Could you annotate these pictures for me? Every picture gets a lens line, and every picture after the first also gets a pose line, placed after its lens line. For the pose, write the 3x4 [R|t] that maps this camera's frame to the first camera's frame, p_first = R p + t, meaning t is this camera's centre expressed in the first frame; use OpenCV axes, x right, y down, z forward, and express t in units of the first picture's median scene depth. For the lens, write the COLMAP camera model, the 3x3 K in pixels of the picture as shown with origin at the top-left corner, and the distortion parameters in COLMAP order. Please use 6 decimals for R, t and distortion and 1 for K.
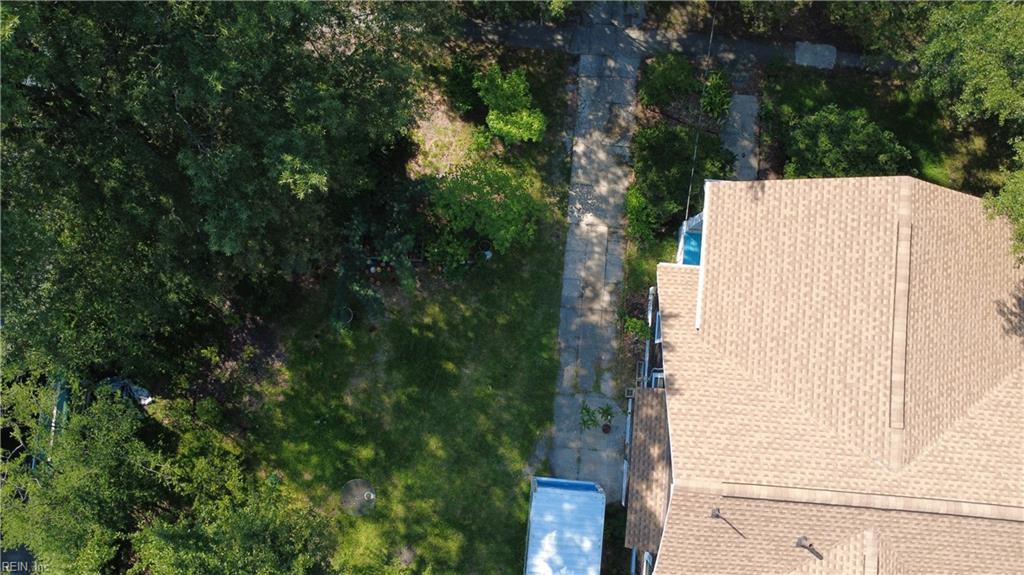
lens RADIAL K [[751.2, 0, 516.3], [0, 751.2, 292.4], [0, 0, 1]] dist [-0.004635, -0.005898]
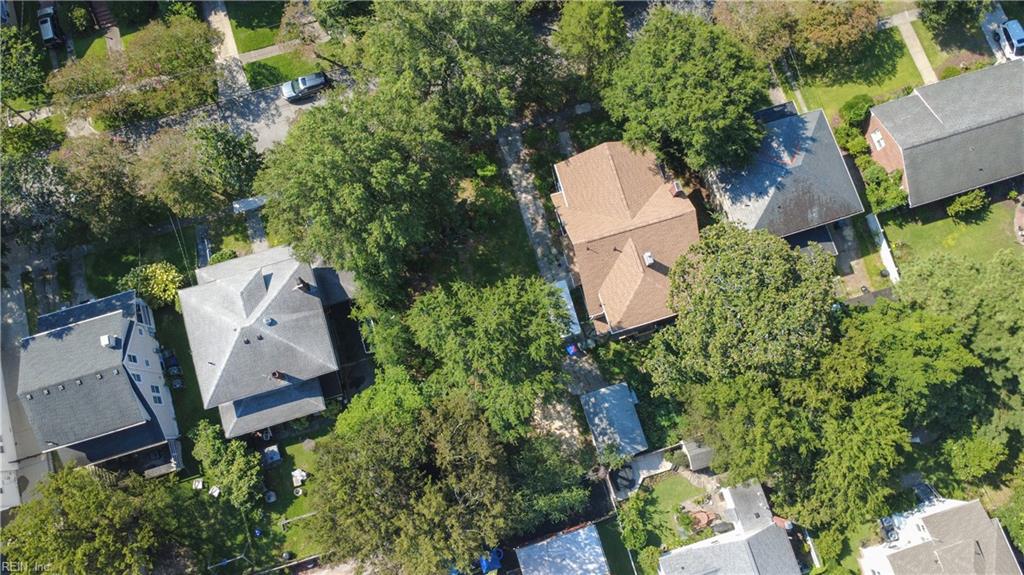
lens RADIAL K [[752.6, 0, 511.1], [0, 752.6, 287.5], [0, 0, 1]] dist [-0.012337, 0.009263]
pose [[0.931669, -0.356280, 0.071118, -0.251665], [0.360998, 0.929876, -0.070786, 0.378732], [-0.040911, 0.091622, 0.994953, -1.620785]]
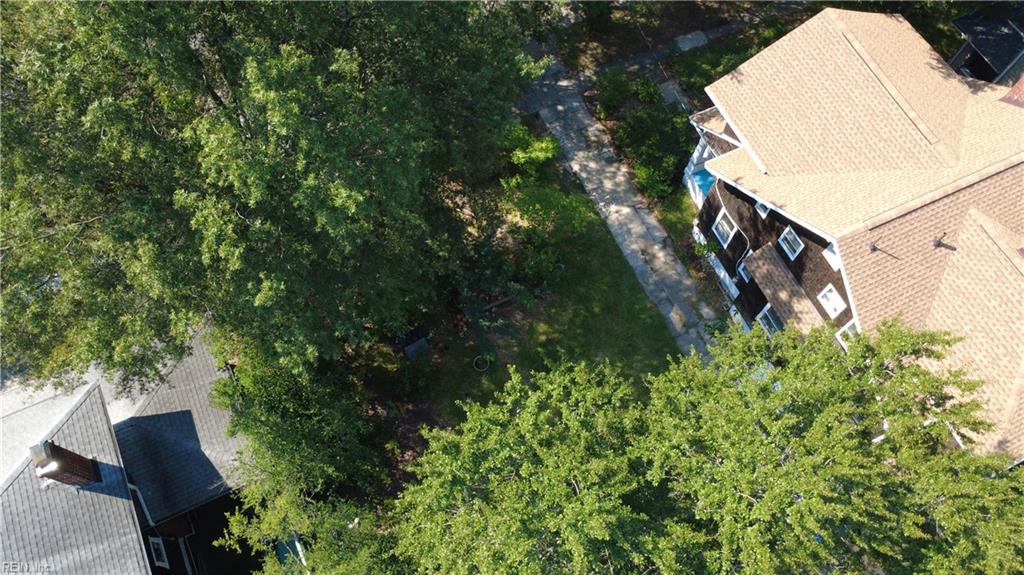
lens RADIAL K [[751.2, 0, 508.5], [0, 751.2, 289.2], [0, 0, 1]] dist [-0.004635, -0.005898]
pose [[0.869222, -0.450274, 0.204223, -0.365998], [0.491241, 0.833295, -0.253578, 0.240607], [-0.055998, 0.320738, 0.945511, -0.097423]]
